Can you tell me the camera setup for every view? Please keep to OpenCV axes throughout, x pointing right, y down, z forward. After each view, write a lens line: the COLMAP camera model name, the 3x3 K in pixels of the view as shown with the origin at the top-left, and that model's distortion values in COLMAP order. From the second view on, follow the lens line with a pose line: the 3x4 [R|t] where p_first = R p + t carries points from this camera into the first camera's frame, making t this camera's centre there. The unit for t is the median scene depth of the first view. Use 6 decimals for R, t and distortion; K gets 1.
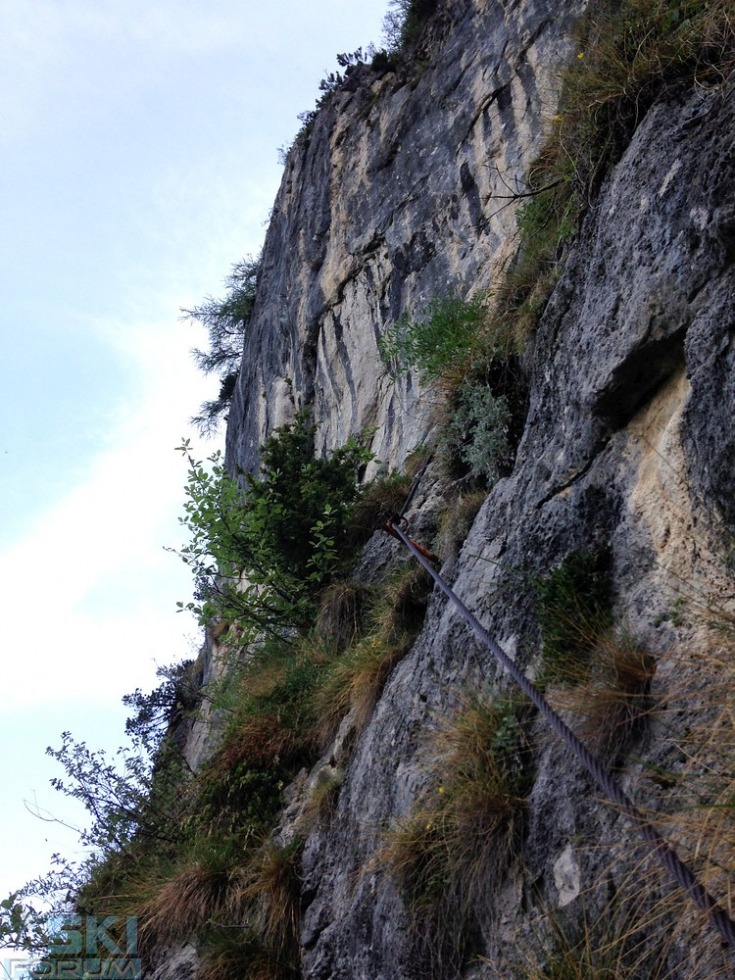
lens RADIAL K [[752.2, 0, 368.4], [0, 752.2, 490.4], [0, 0, 1]] dist [0.000881, -0.001193]
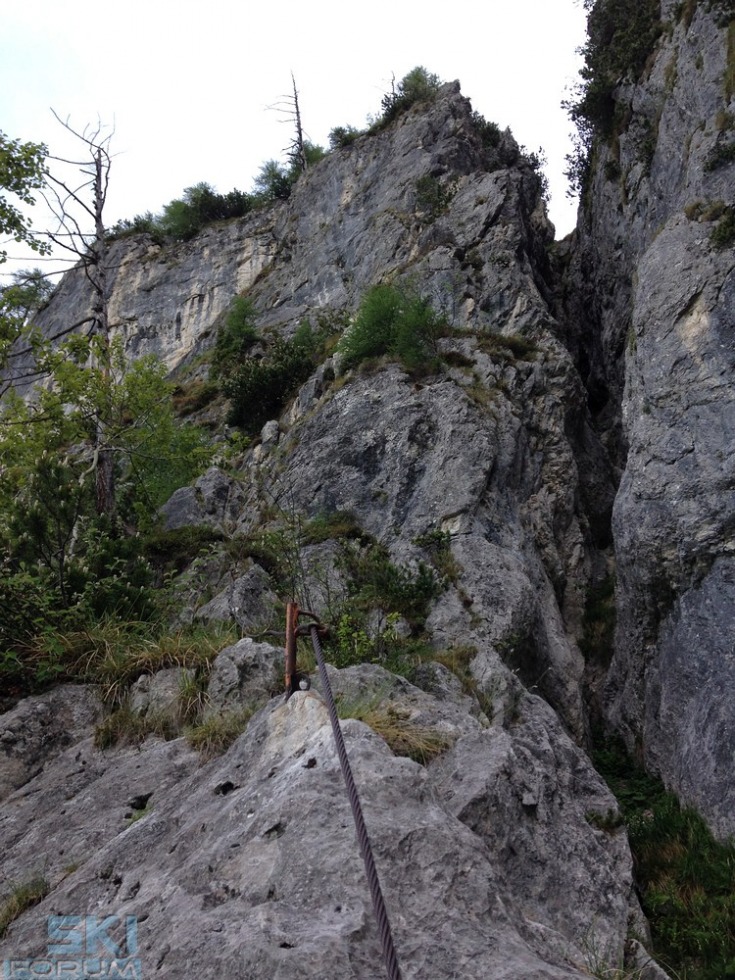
lens RADIAL K [[752.2, 0, 368.2], [0, 752.2, 489.6], [0, 0, 1]] dist [0.000881, -0.001193]
pose [[0.773035, 0.371348, 0.514312, -0.477194], [-0.314306, 0.928454, -0.197952, 0.455623], [-0.551024, -0.008628, 0.834444, -1.554080]]
